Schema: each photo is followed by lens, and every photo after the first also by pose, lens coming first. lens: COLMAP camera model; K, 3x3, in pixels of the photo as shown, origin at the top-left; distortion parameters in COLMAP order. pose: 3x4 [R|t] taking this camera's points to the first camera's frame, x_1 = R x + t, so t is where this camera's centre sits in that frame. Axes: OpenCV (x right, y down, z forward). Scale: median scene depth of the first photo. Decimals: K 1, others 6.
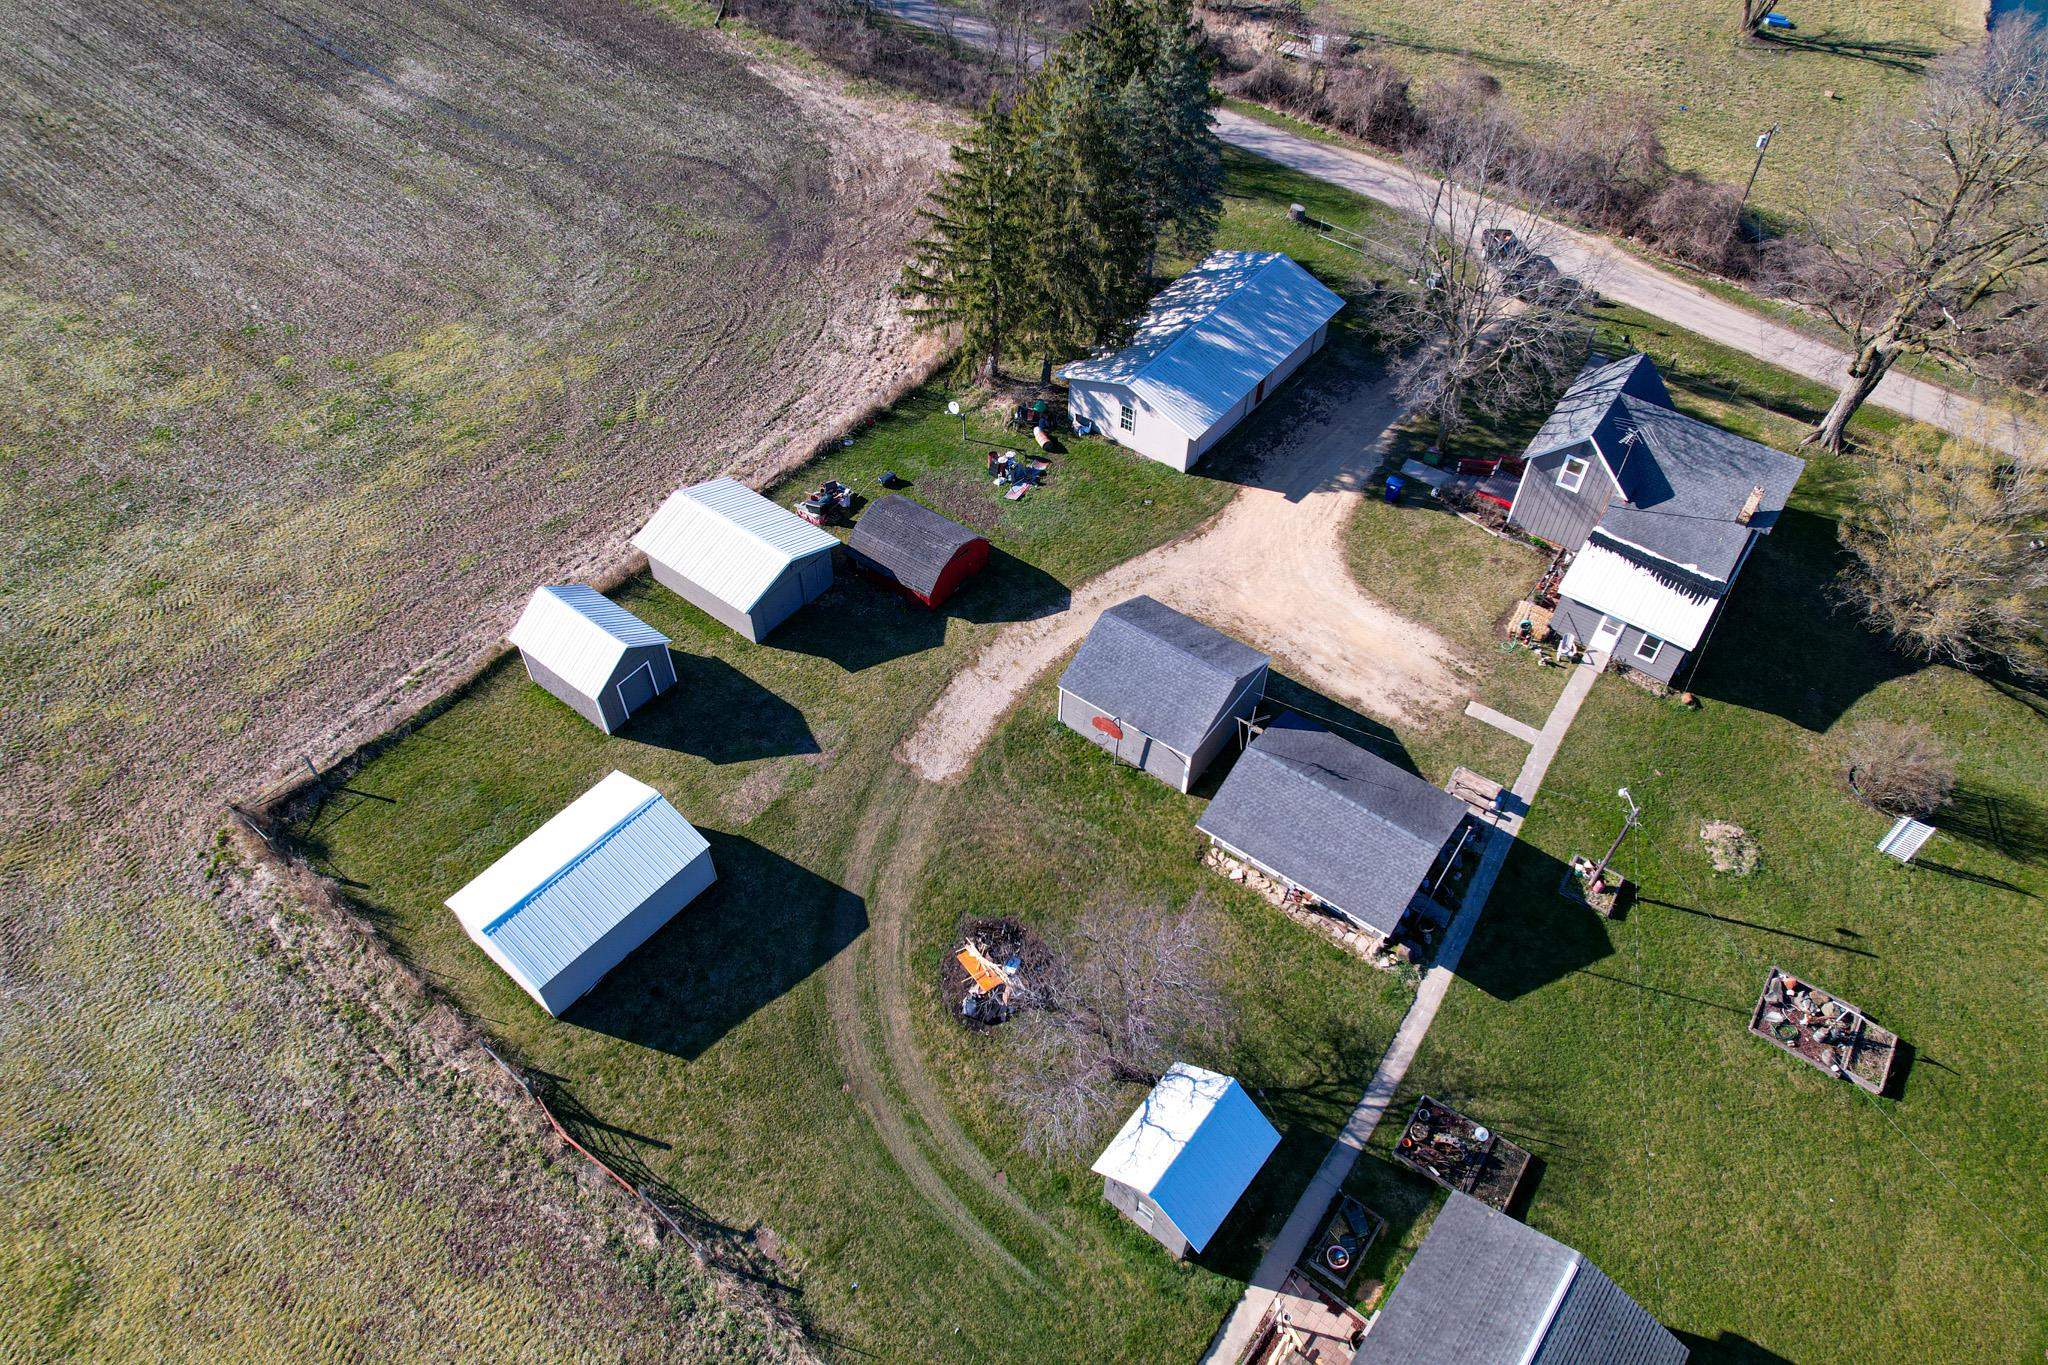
lens RADIAL K [[1306.5, 0, 1035.0], [0, 1306.5, 687.5], [0, 0, 1]] dist [-0.081830, 0.075482]
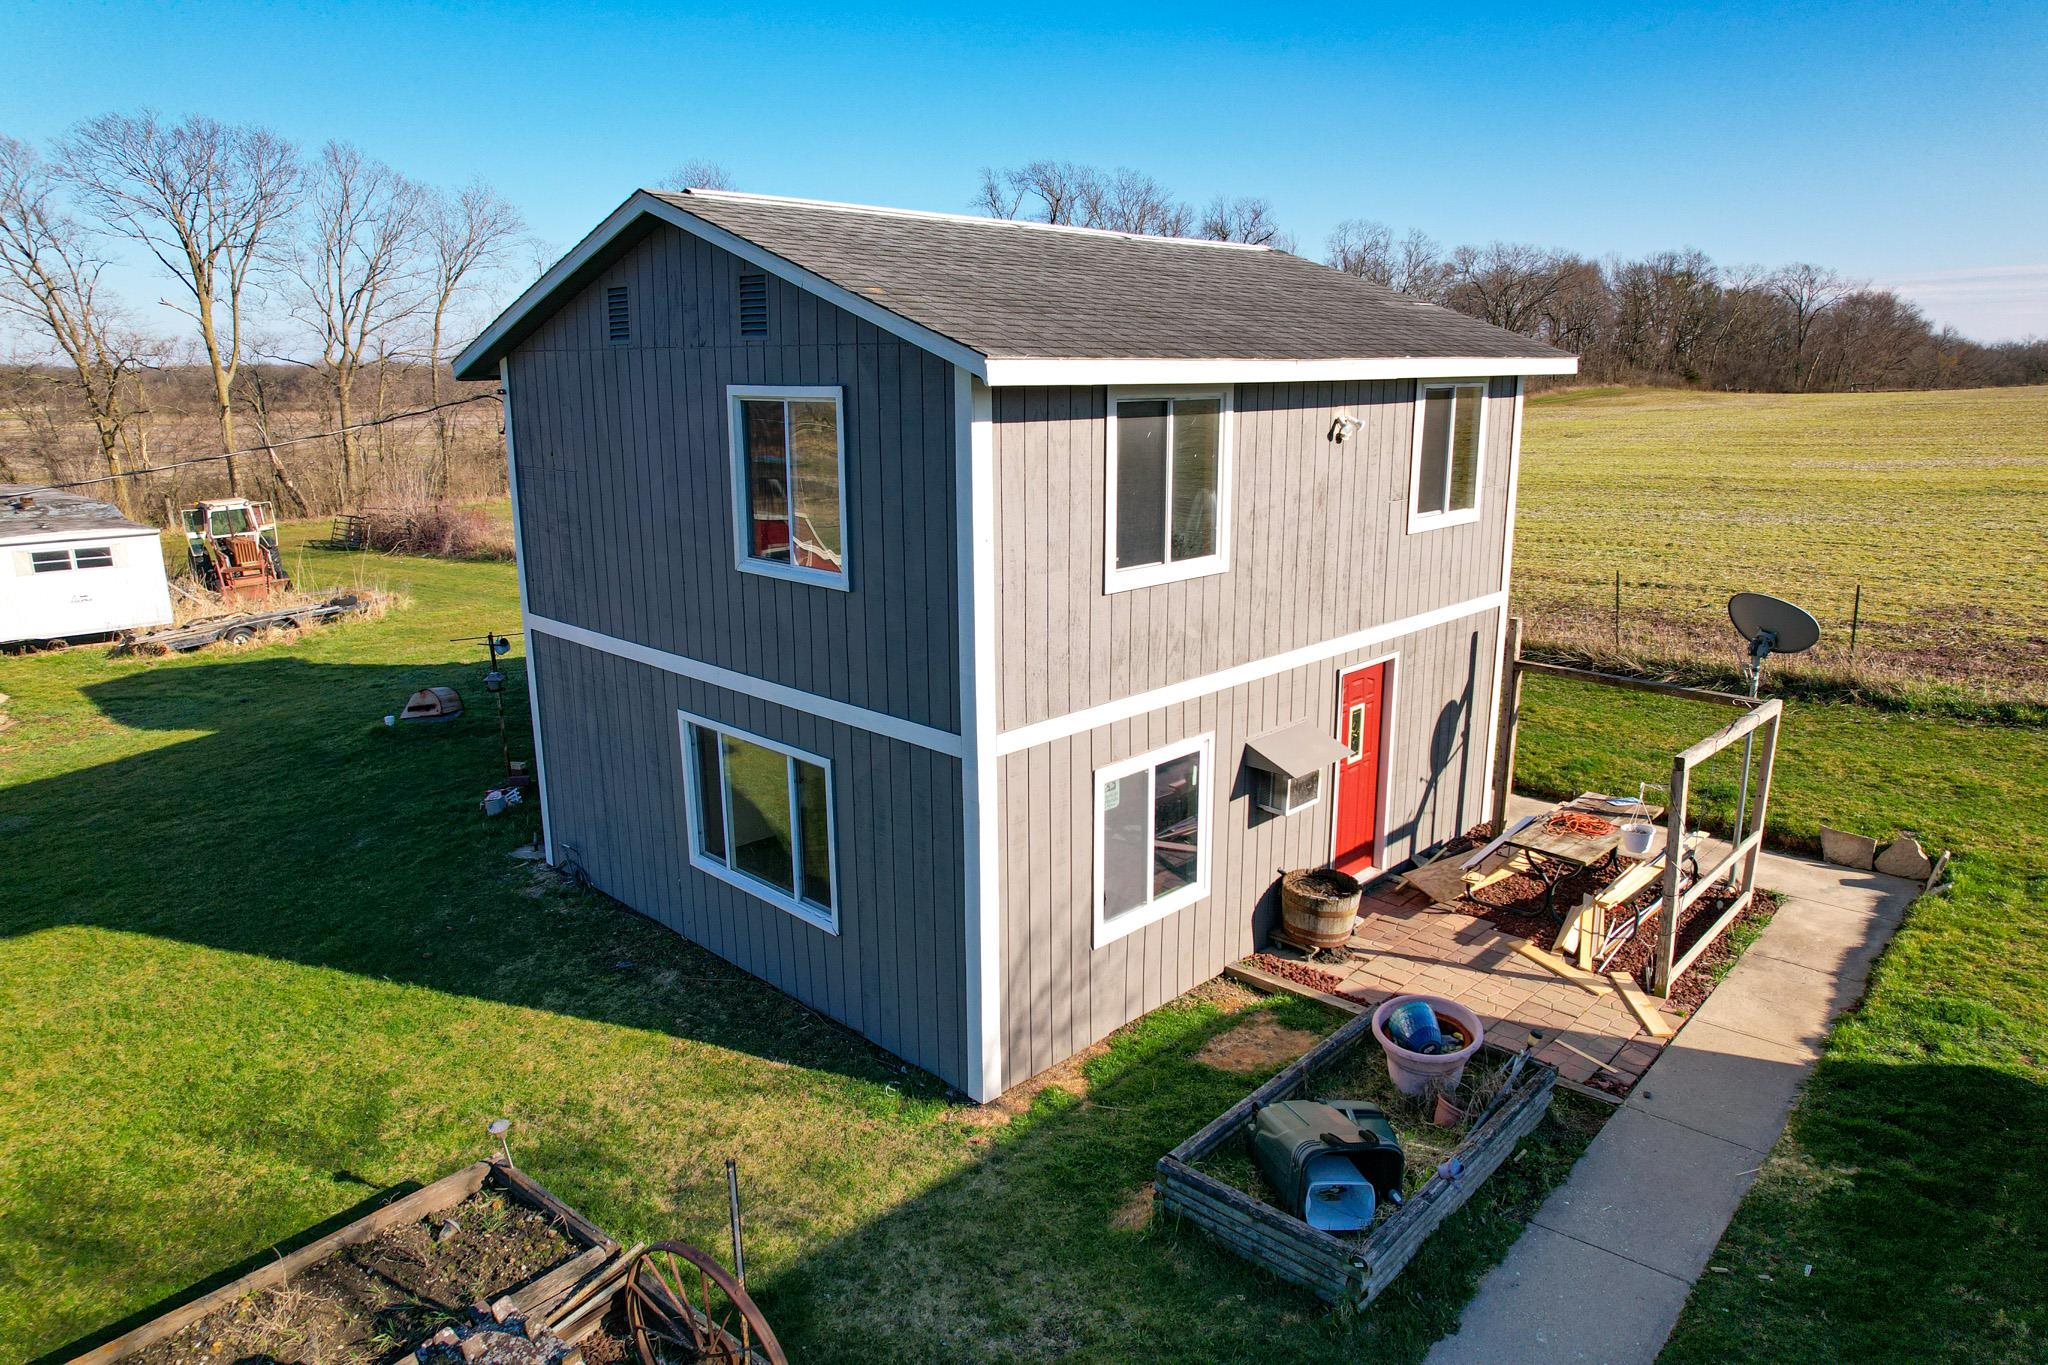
lens RADIAL K [[1327.9, 0, 1035.8], [0, 1327.9, 678.7], [0, 0, 1]] dist [-0.079070, 0.066120]
pose [[-0.995843, -0.024021, 0.087859, 0.198476], [0.066392, 0.468944, 0.880729, 0.160644], [-0.062357, 0.882901, -0.465400, 0.743961]]
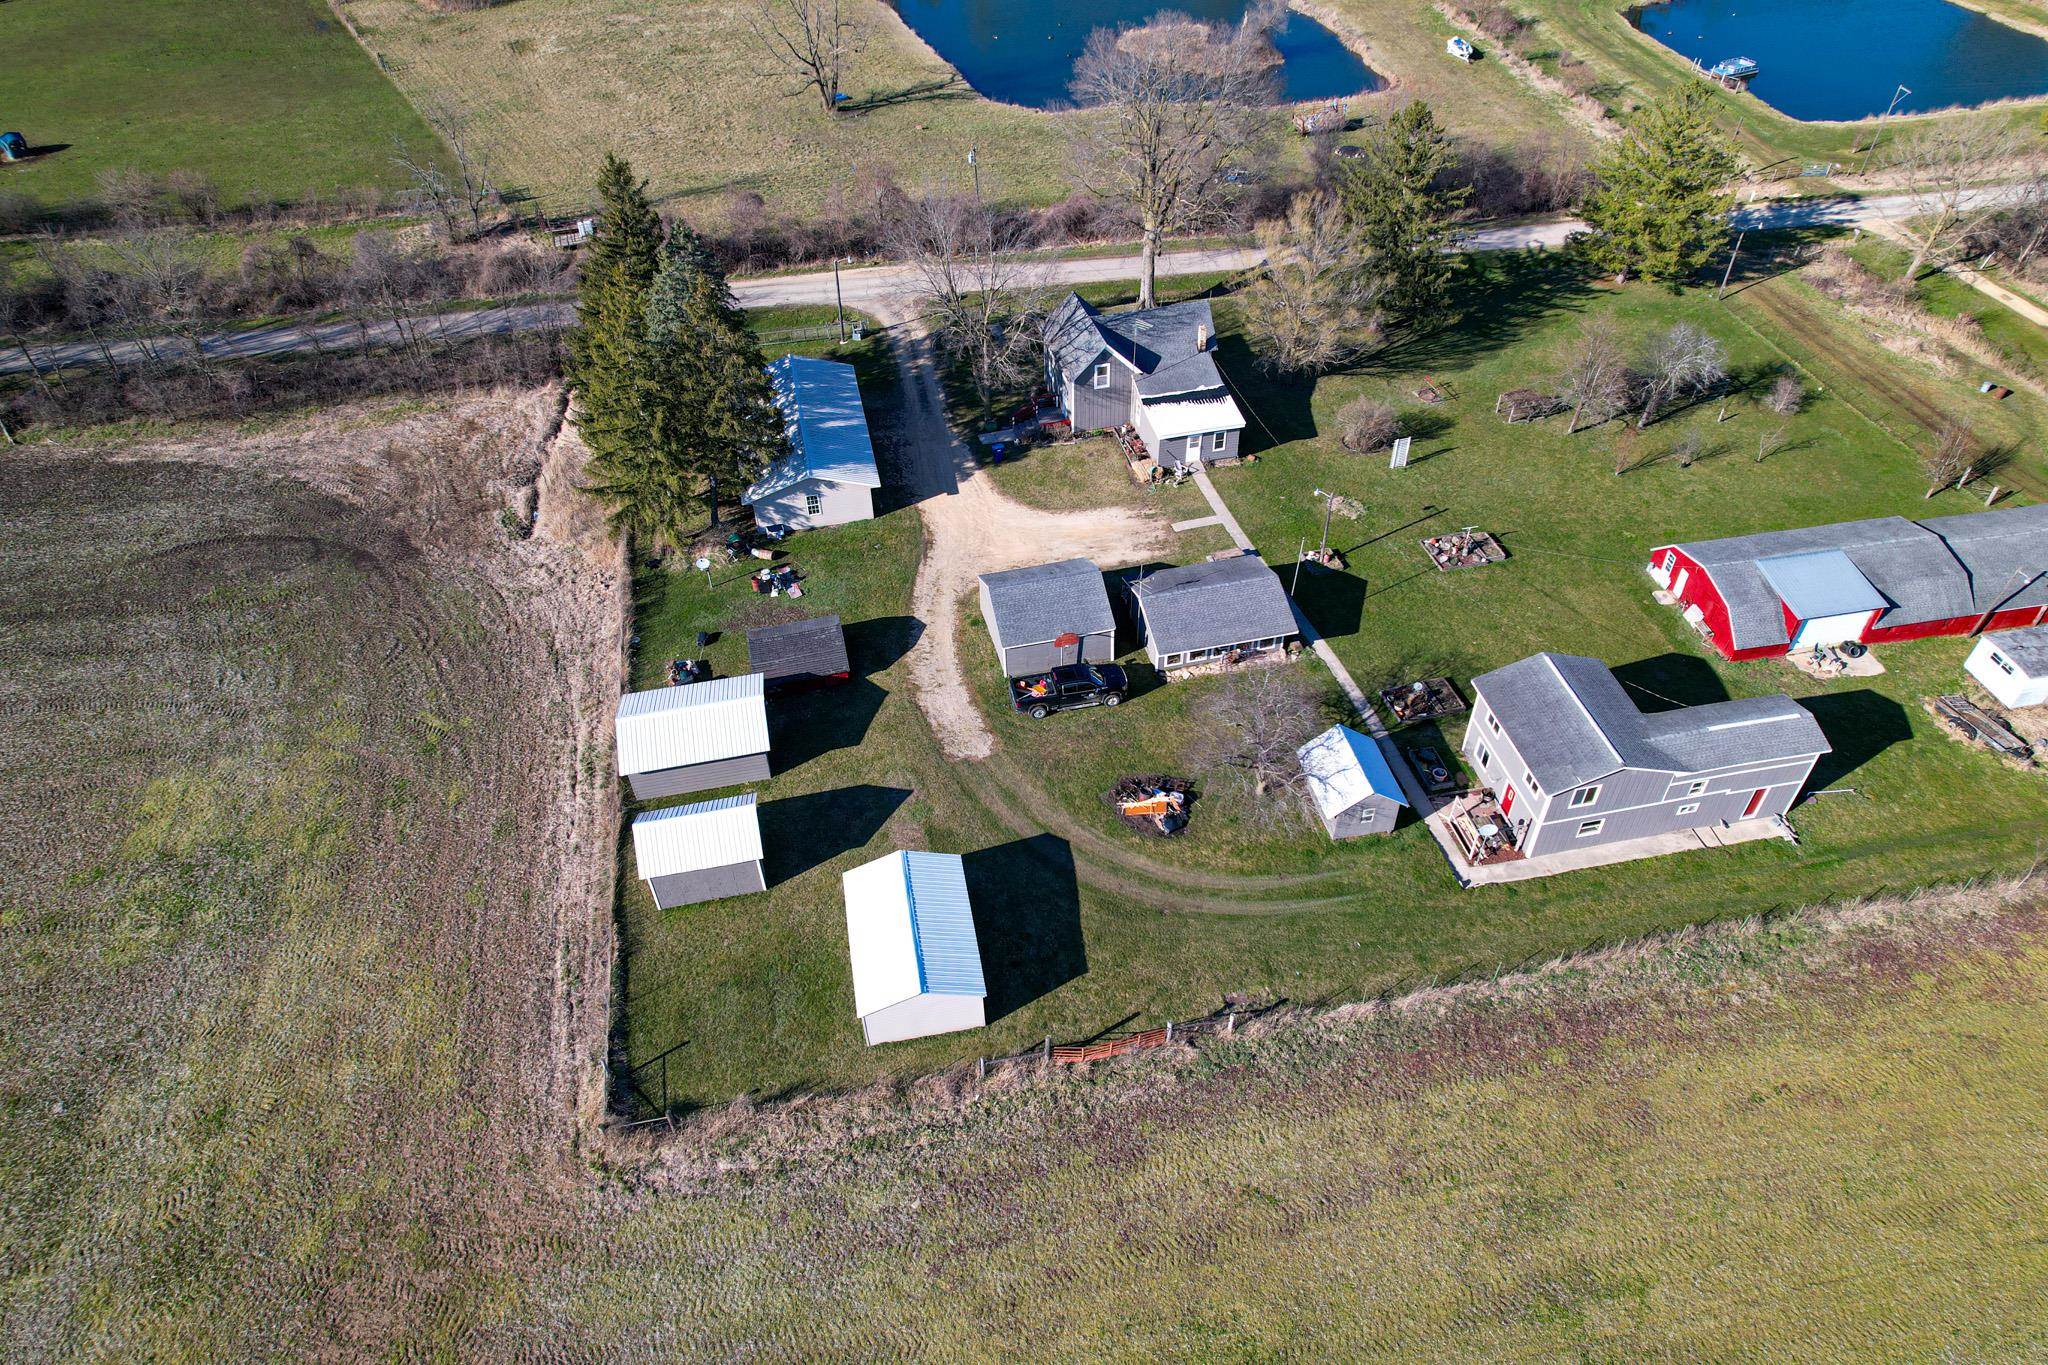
lens RADIAL K [[1306.5, 0, 1035.0], [0, 1306.5, 687.5], [0, 0, 1]] dist [-0.081830, 0.075482]
pose [[0.647068, -0.537033, 0.541201, -0.651333], [0.589002, 0.802829, 0.092427, -0.067836], [-0.484128, 0.258962, 0.835798, -0.103679]]
